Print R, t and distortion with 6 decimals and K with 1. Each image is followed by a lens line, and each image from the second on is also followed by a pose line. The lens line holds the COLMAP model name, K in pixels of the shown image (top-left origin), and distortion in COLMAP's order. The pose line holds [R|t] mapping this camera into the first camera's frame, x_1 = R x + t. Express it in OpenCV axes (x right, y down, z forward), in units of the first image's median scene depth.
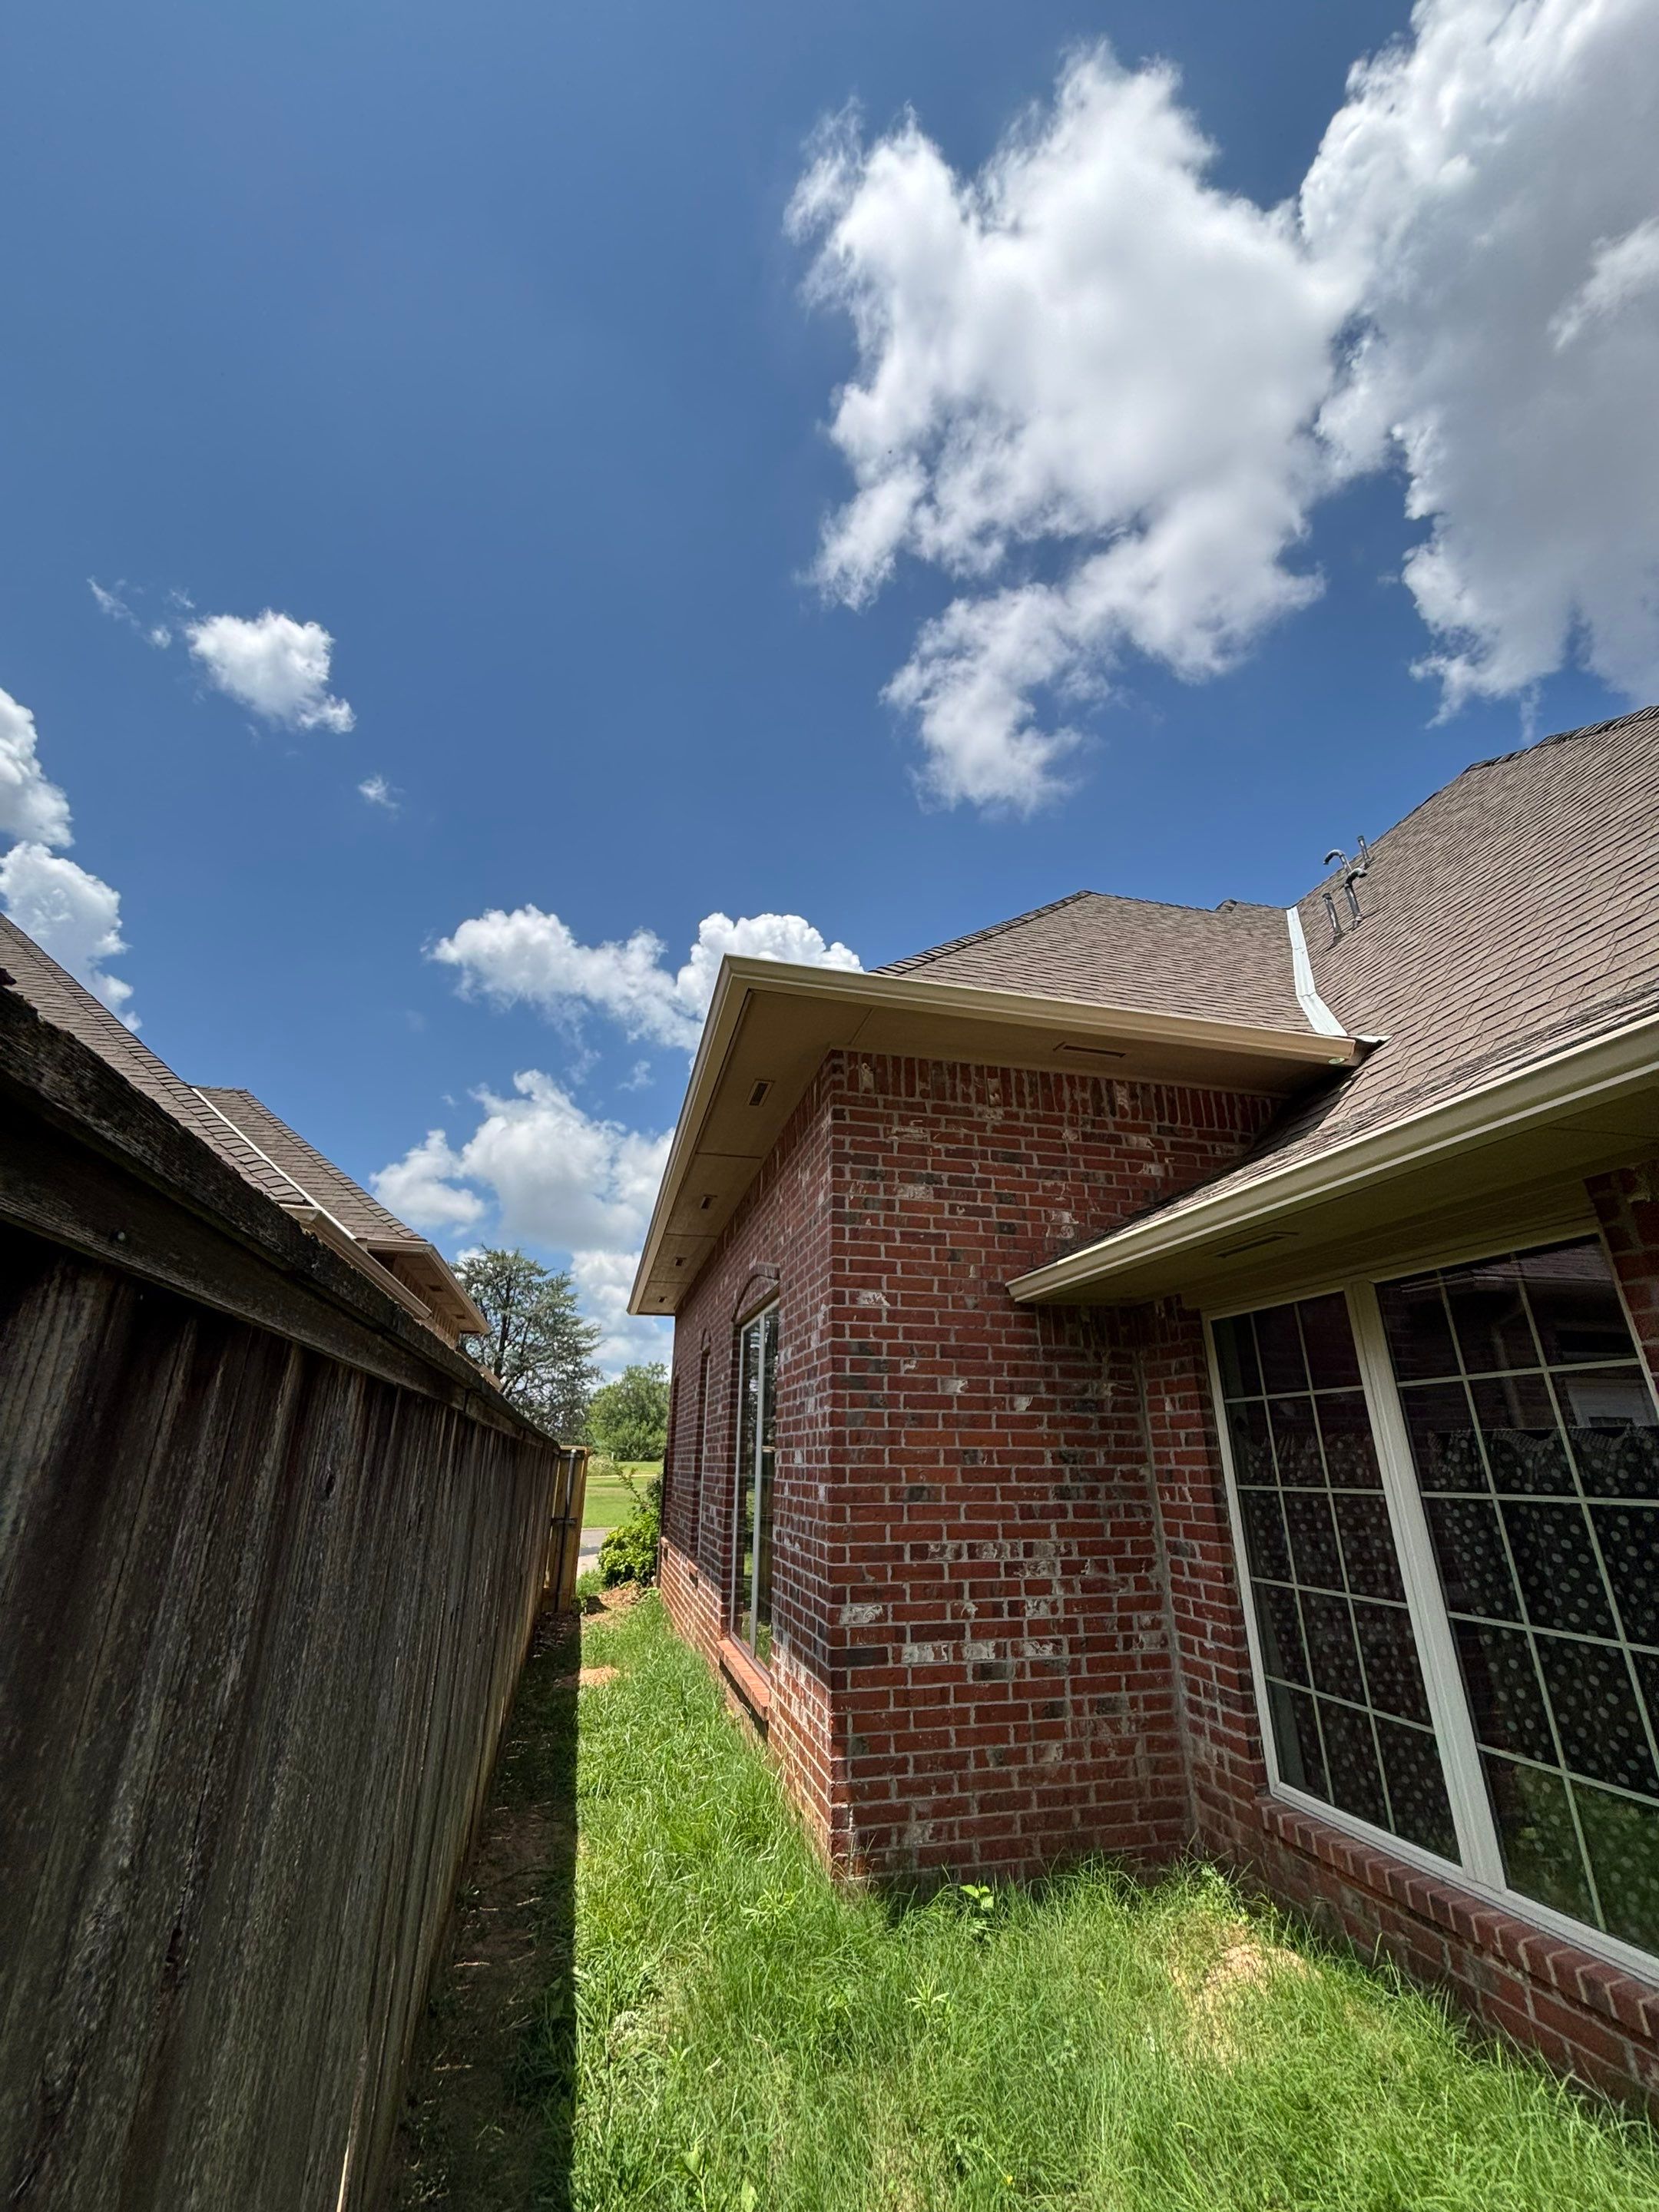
lens RADIAL K [[875.9, 0, 829.5], [0, 875.9, 1106.0], [0, 0, 1]] dist [-0.013547, -0.000064]
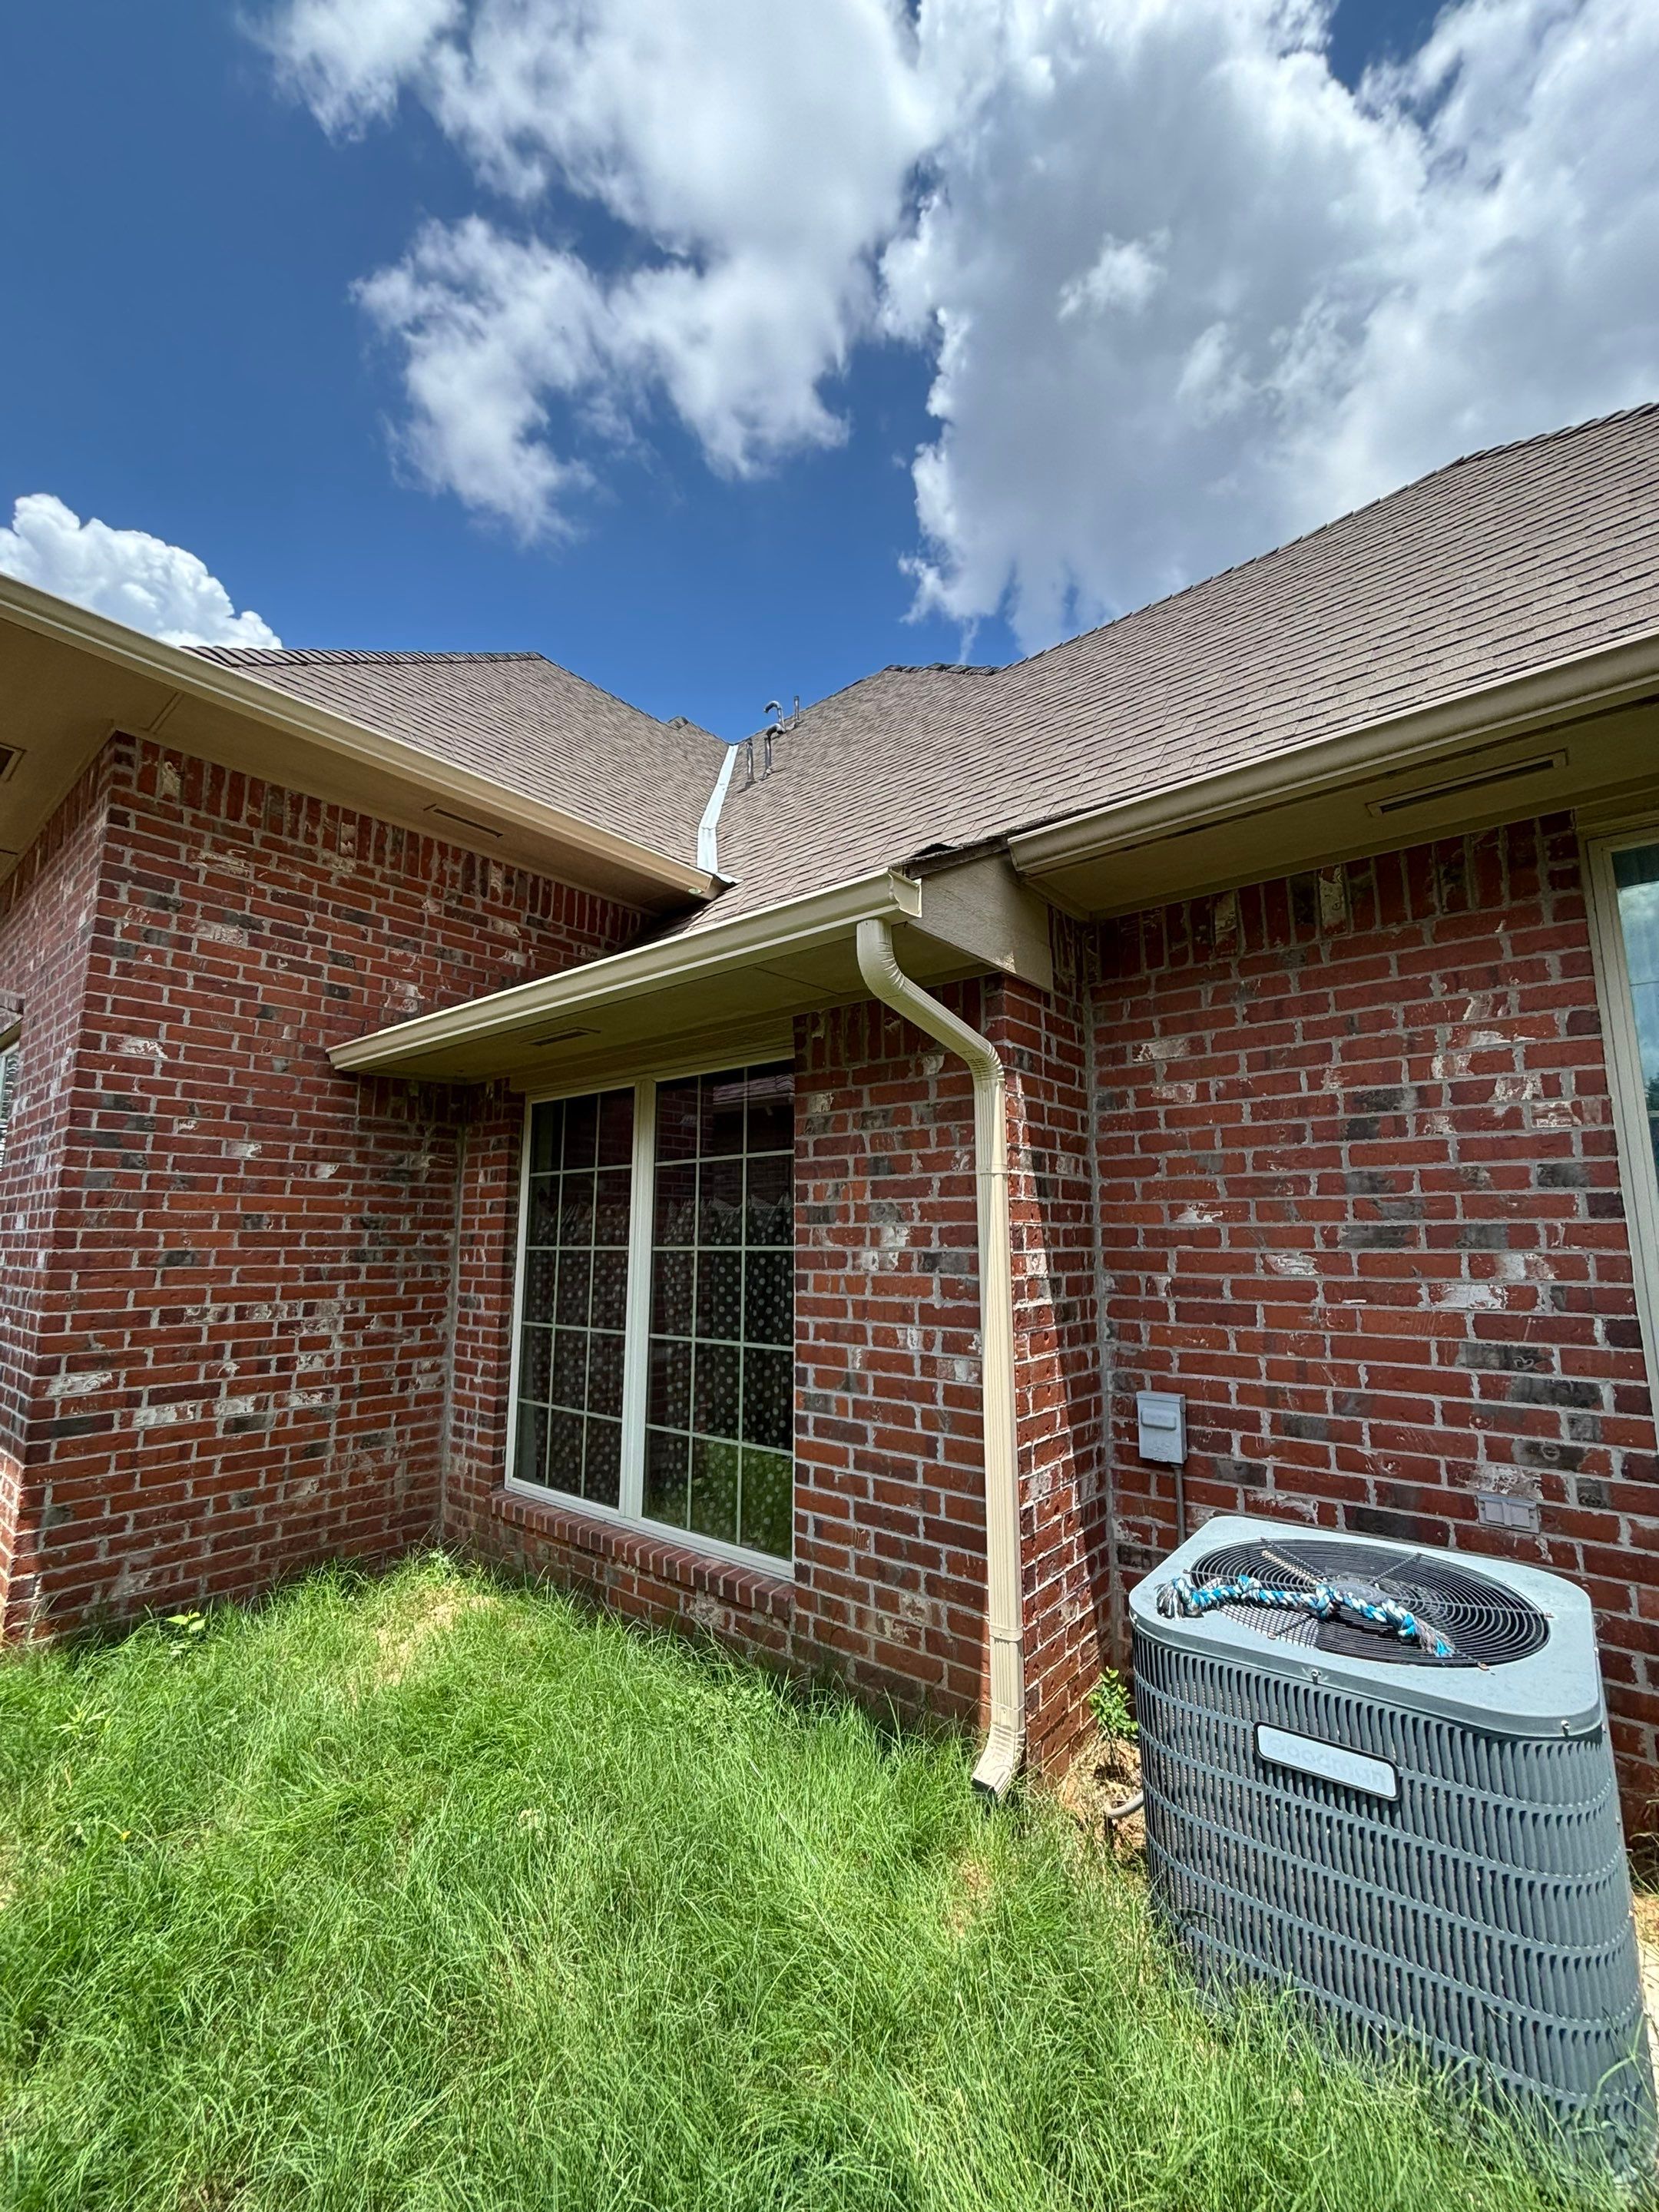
lens RADIAL K [[886.2, 0, 829.5], [0, 886.2, 1106.0], [0, 0, 1]] dist [-0.019955, 0.007332]
pose [[0.804547, 0.079980, 0.588479, 0.094399], [-0.212481, 0.964065, 0.159471, -0.003249], [-0.554577, -0.253343, 0.792630, -0.069286]]
